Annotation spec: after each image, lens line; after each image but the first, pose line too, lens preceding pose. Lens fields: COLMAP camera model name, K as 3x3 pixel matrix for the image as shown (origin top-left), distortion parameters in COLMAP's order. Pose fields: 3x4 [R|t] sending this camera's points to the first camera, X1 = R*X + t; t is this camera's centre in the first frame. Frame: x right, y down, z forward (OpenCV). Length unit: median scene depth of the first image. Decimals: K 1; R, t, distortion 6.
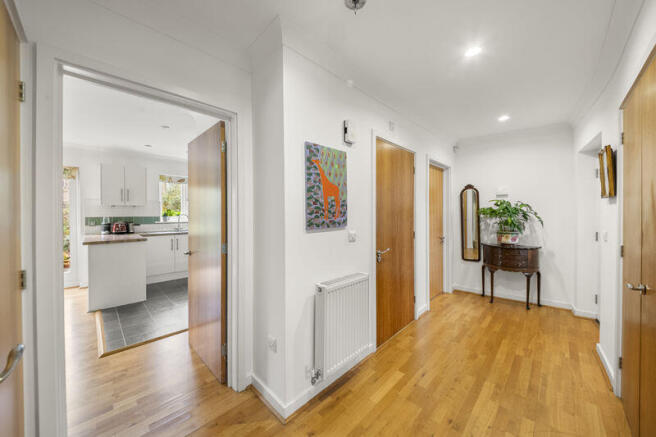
lens RADIAL K [[236.5, 0, 327.5], [0, 236.5, 213.9], [0, 0, 1]] dist [-0.009639, -0.000202]
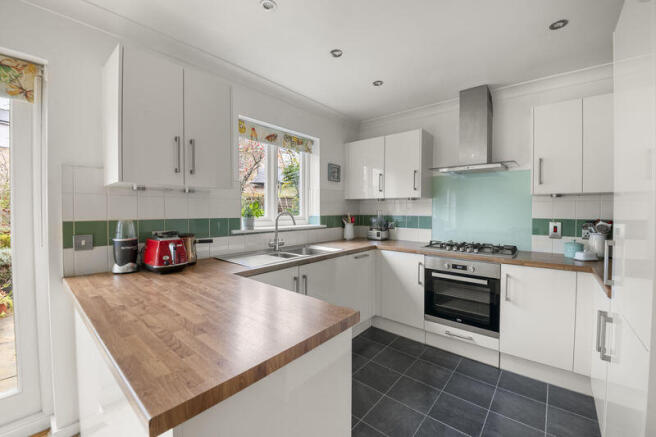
lens RADIAL K [[268.5, 0, 327.3], [0, 268.5, 206.7], [0, 0, 1]] dist [-0.011476, -0.000083]
pose [[0.997232, 0.009713, 0.073721, -0.685939], [-0.009280, 0.999938, -0.006210, -0.007216], [-0.073777, 0.005509, 0.997260, 0.599285]]
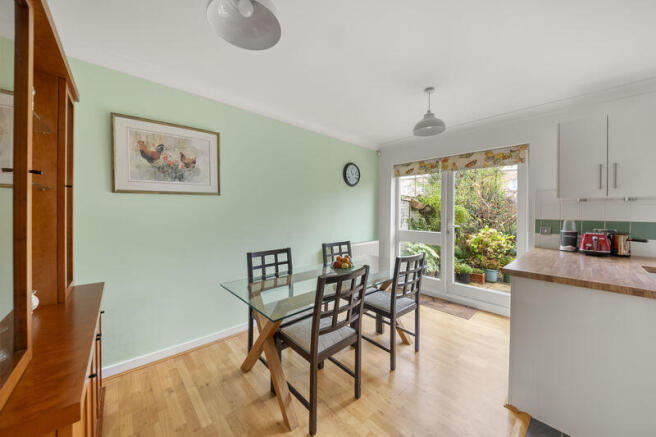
lens RADIAL K [[236.5, 0, 327.2], [0, 236.5, 214.2], [0, 0, 1]] dist [-0.009639, -0.000202]
pose [[-0.057867, 0.016571, -0.998187, -0.354420], [-0.002993, 0.999855, 0.016773, -0.009105], [0.998320, 0.003959, -0.057809, 0.456776]]
